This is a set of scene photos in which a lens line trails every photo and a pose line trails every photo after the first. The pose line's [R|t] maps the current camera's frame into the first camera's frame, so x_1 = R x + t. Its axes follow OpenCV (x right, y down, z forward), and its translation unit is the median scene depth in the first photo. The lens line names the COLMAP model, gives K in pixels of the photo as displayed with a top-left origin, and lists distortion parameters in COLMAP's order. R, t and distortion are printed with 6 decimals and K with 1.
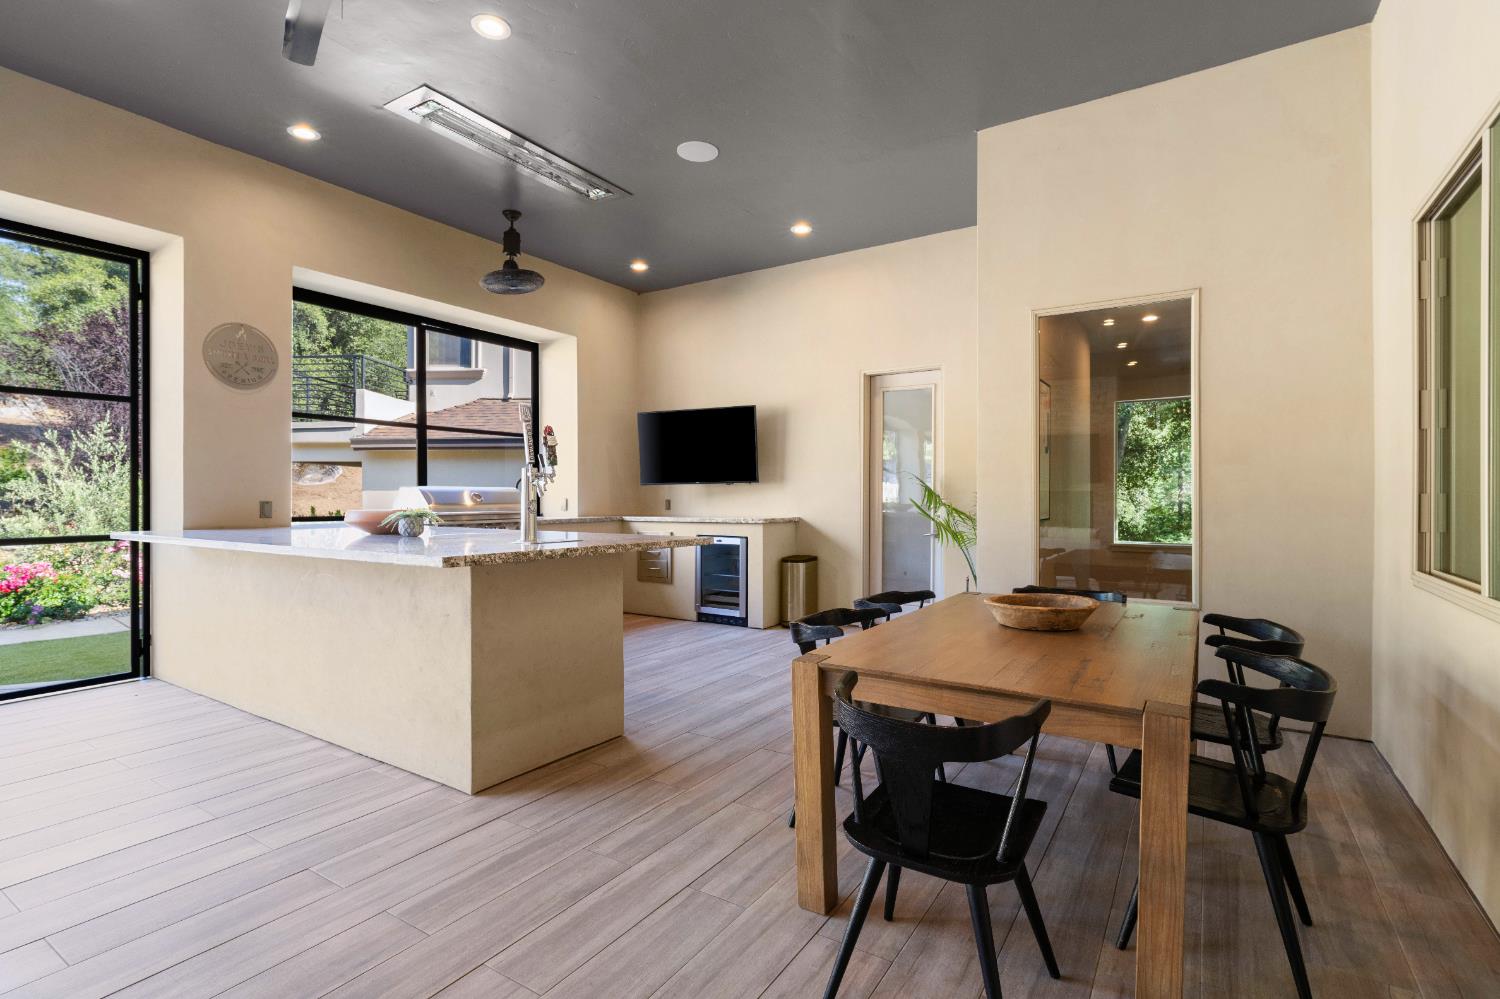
lens RADIAL K [[705.7, 0, 753.2], [0, 705.7, 500.5], [0, 0, 1]] dist [-0.000936, -0.000130]
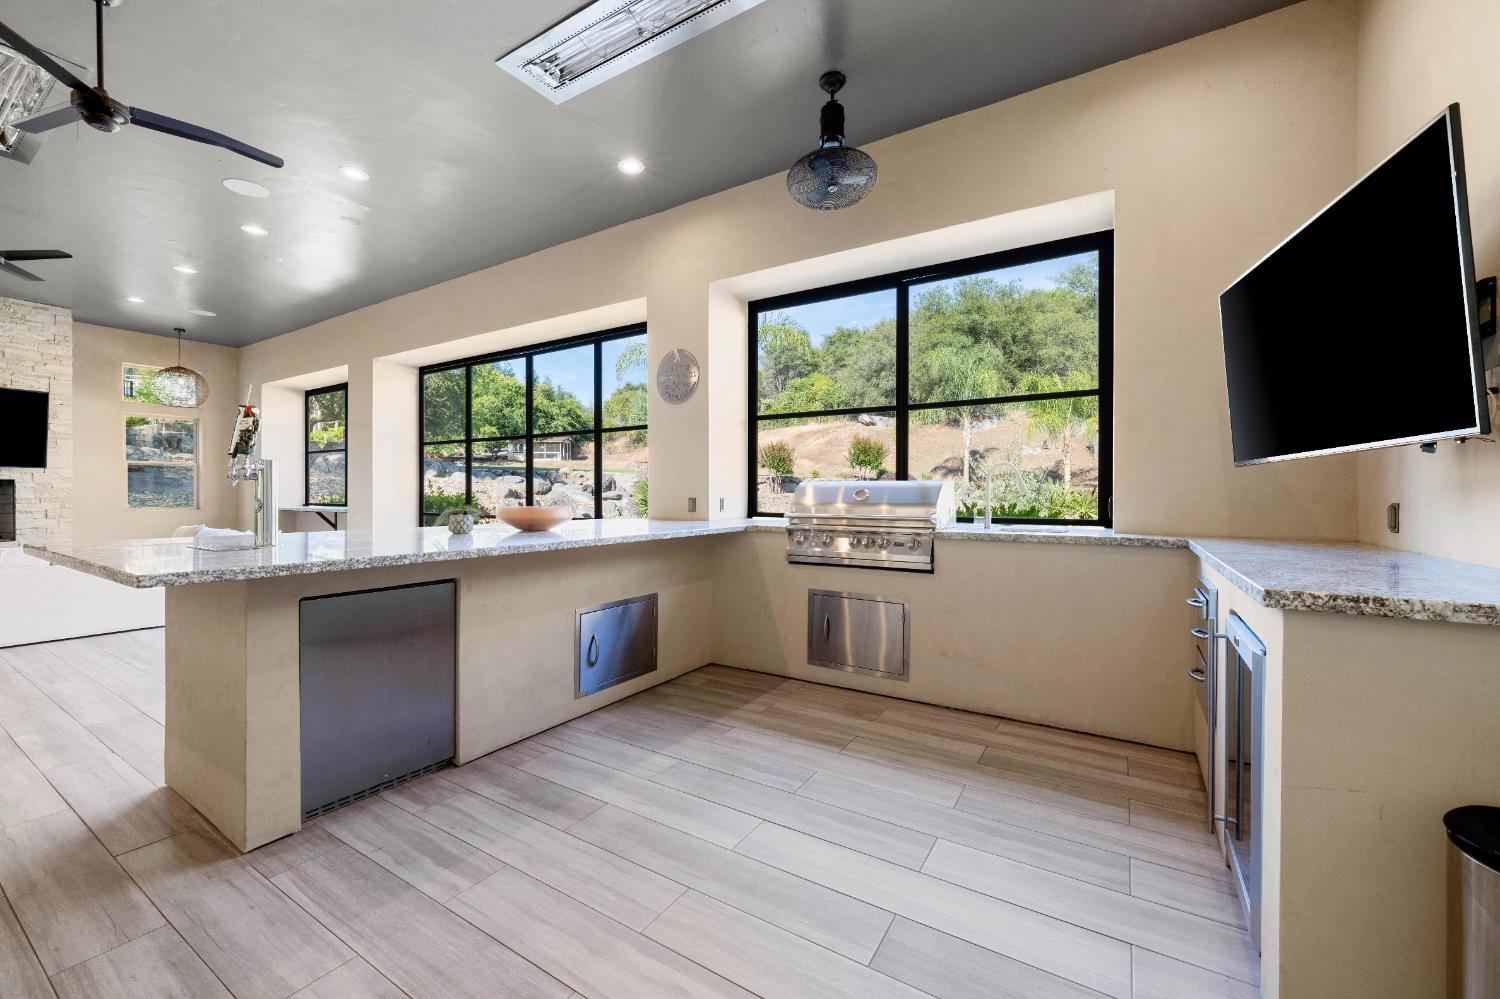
lens RADIAL K [[591.0, 0, 750.0], [0, 591.0, 499.5], [0, 0, 1]] dist [-0.001065, -0.000029]
pose [[0.008628, 0.010784, -0.999905, 0.302573], [-0.004562, 0.999932, 0.010745, -0.008586], [0.999952, 0.004469, 0.008677, 1.190400]]
